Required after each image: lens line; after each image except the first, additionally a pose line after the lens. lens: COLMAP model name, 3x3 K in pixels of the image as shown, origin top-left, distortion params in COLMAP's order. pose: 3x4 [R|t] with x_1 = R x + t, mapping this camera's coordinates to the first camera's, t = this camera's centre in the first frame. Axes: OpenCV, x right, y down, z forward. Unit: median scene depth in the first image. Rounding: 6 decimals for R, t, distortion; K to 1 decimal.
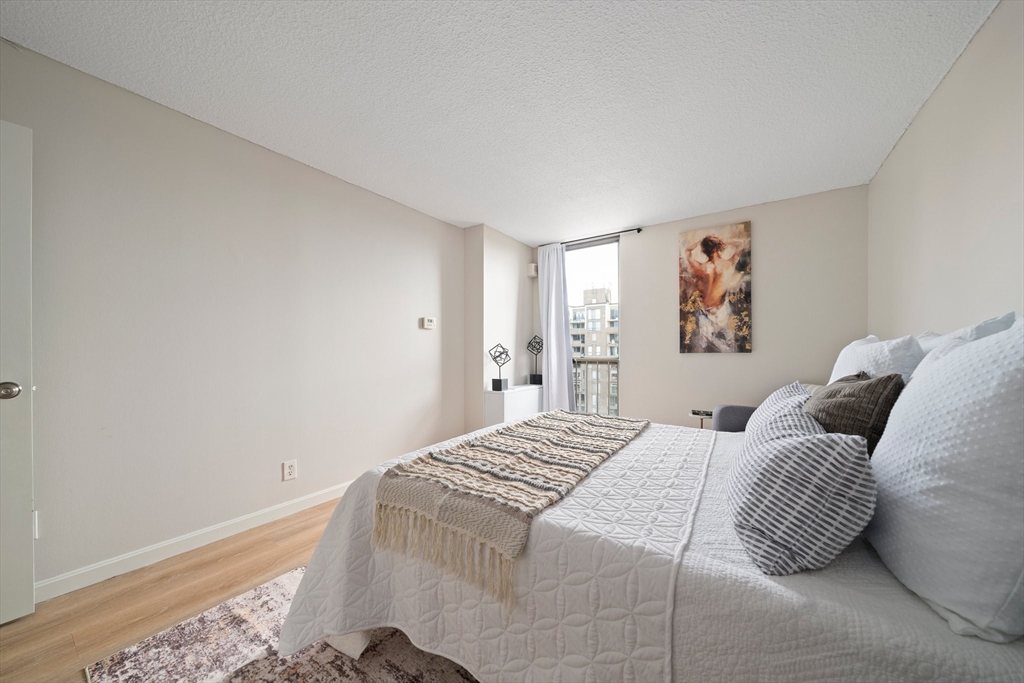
lens RADIAL K [[353.0, 0, 511.2], [0, 353.0, 347.2], [0, 0, 1]] dist [-0.008237, 0.000969]
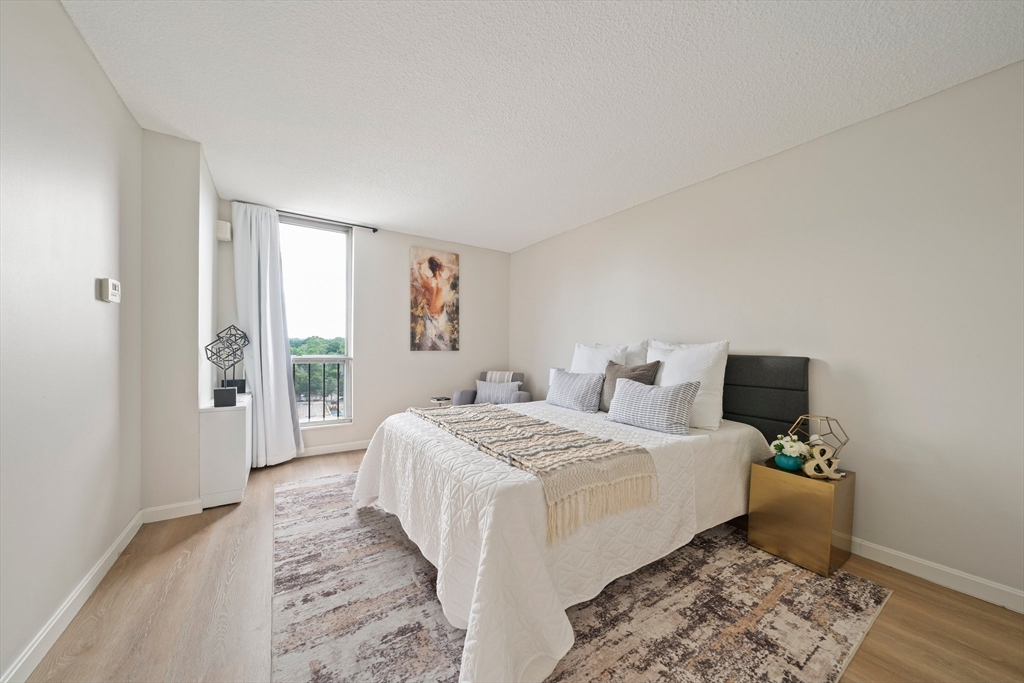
lens RADIAL K [[353.0, 0, 515.0], [0, 353.0, 348.6], [0, 0, 1]] dist [-0.008237, 0.000969]
pose [[0.375235, 0.007927, 0.926896, -0.478682], [-0.021021, 0.999779, -0.000040, 0.002590], [-0.926691, -0.019469, 0.375318, 0.260714]]
